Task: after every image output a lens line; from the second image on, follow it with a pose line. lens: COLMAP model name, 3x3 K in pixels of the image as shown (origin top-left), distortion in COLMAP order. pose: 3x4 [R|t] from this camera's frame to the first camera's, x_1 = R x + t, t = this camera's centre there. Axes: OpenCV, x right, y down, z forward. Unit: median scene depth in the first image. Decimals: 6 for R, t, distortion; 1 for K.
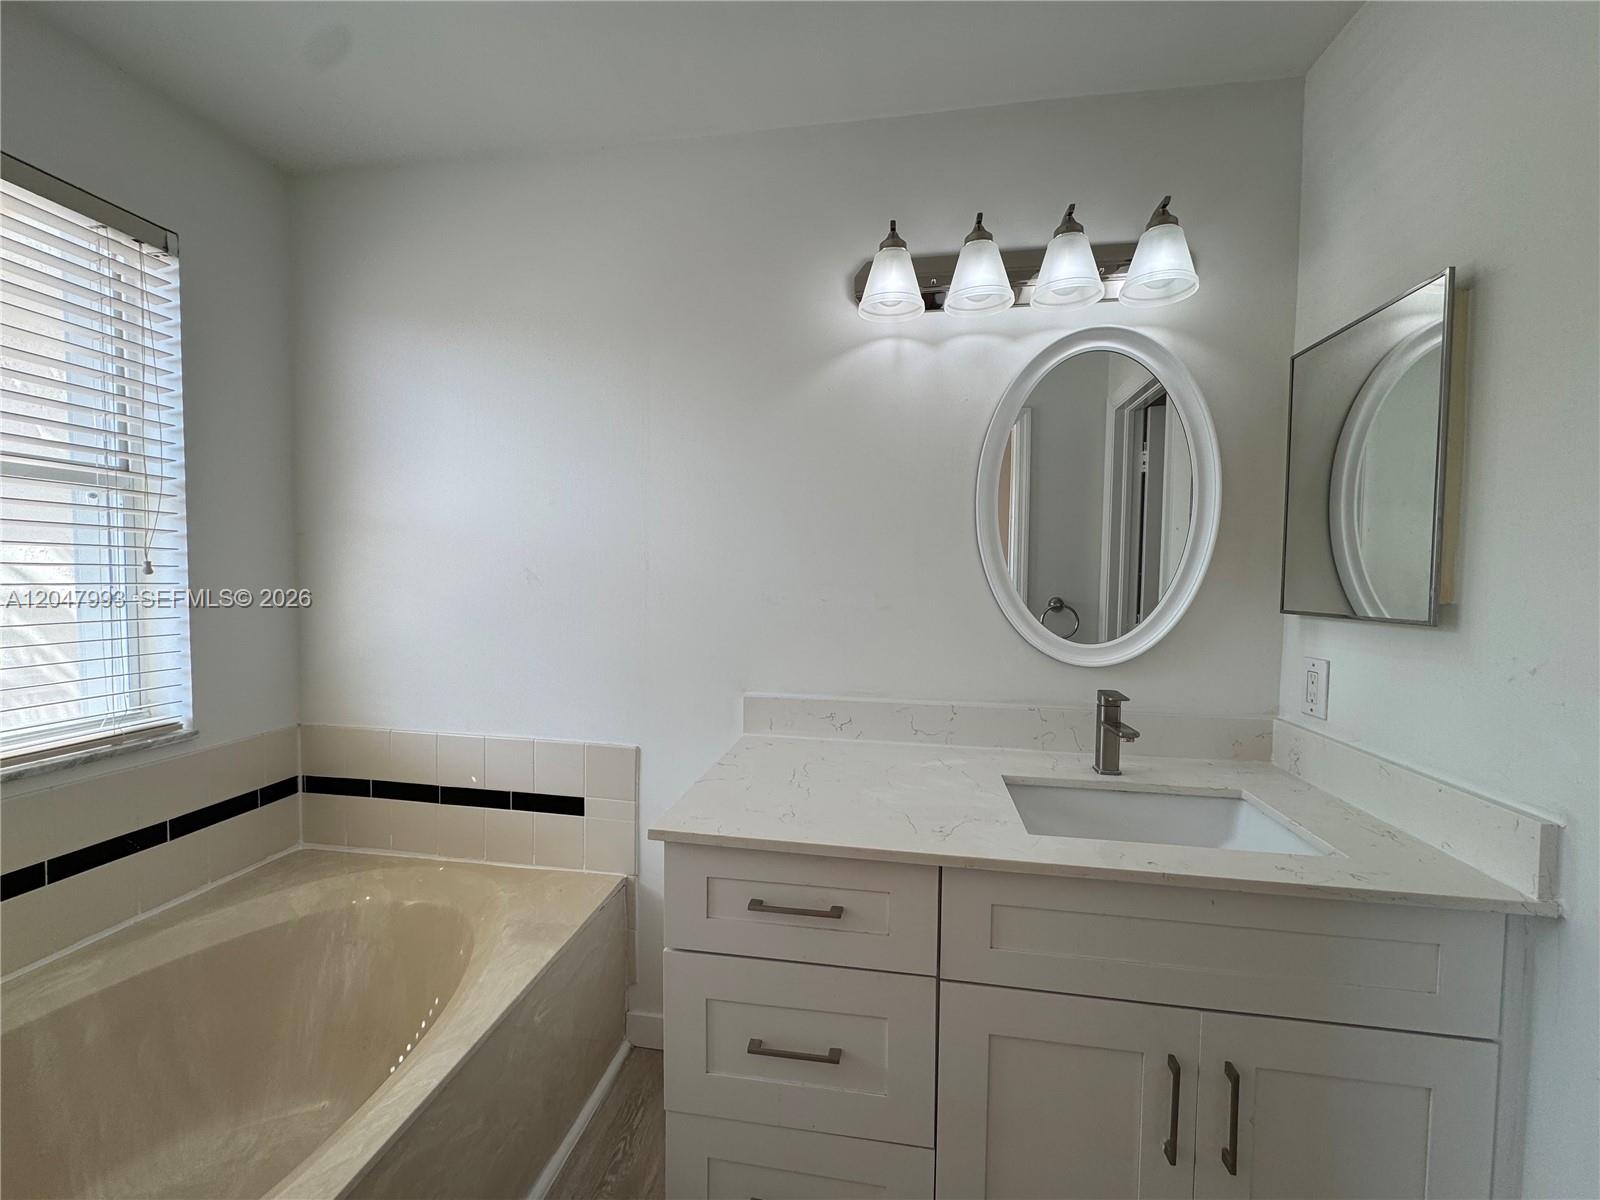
lens RADIAL K [[637.2, 0, 799.2], [0, 637.2, 599.3], [0, 0, 1]] dist [-0.004129, 0.000701]
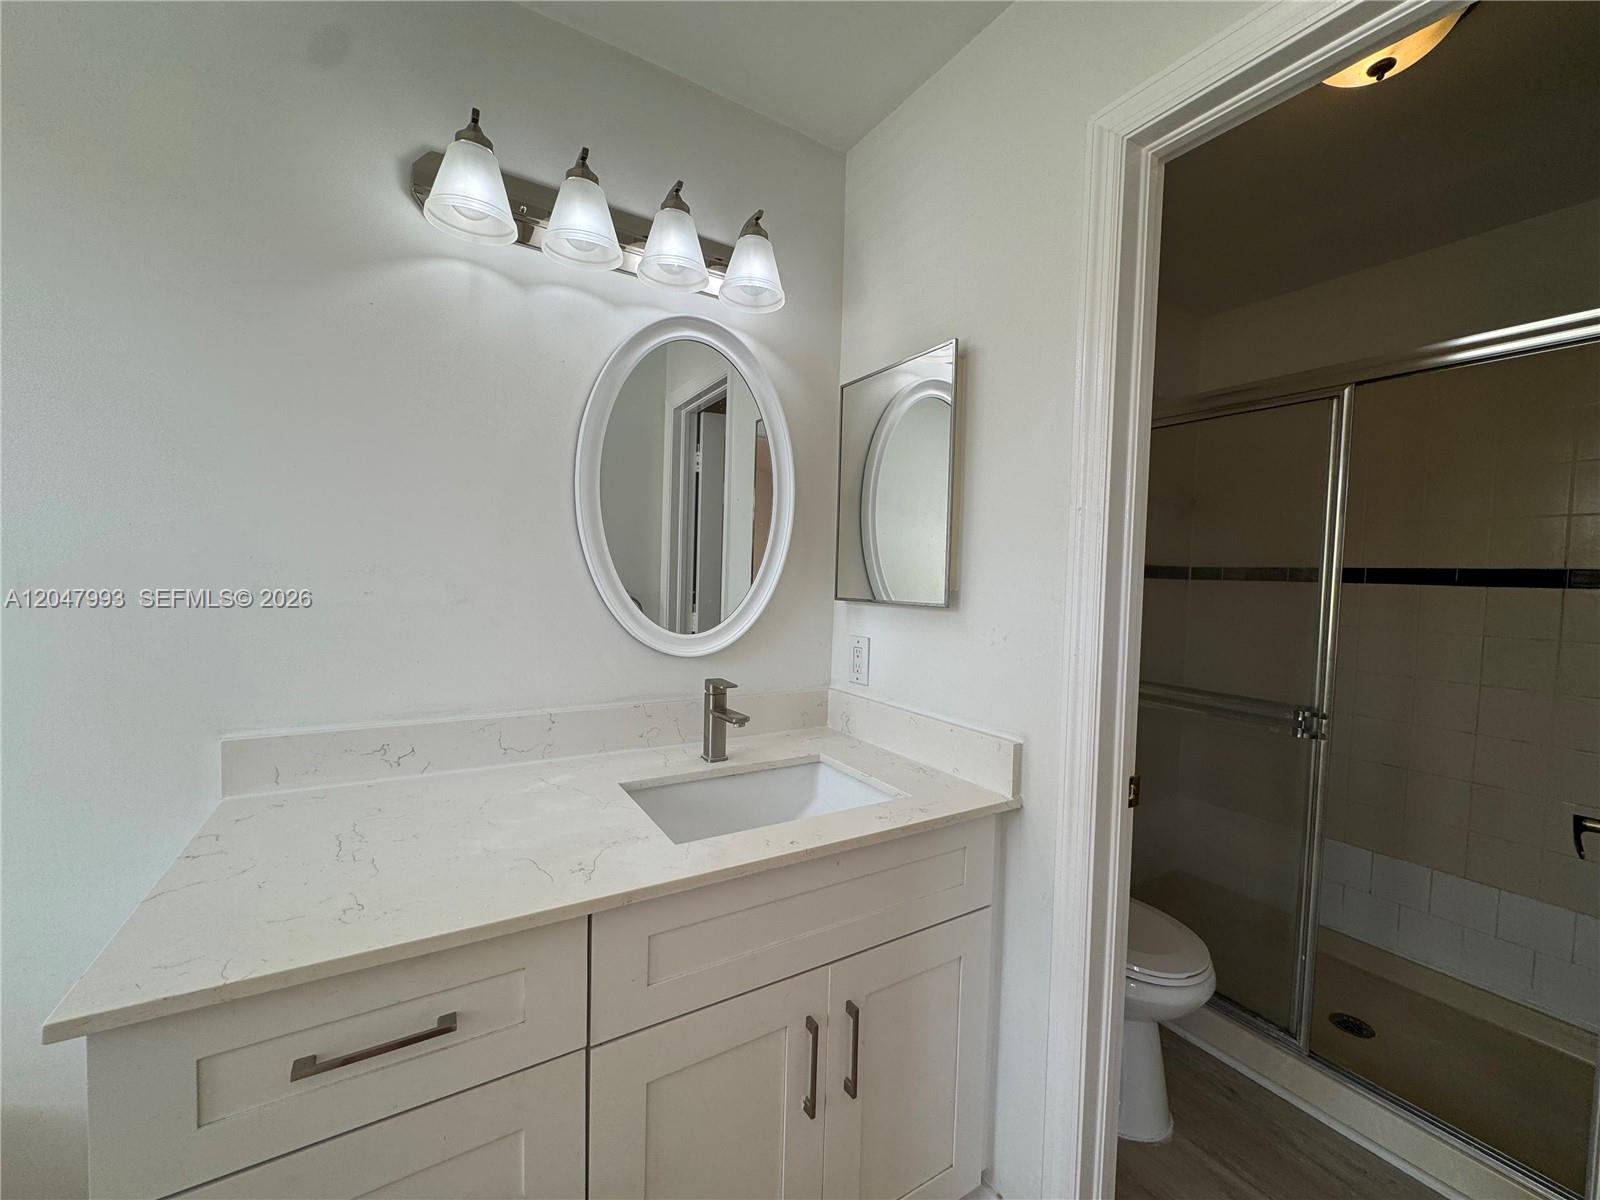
lens RADIAL K [[637.2, 0, 800.3], [0, 637.2, 600.1], [0, 0, 1]] dist [-0.004129, 0.000701]
pose [[0.756087, -0.016645, 0.654259, -0.074049], [0.007596, 0.999832, 0.016659, 0.001381], [-0.654427, -0.007626, 0.756087, 0.141854]]
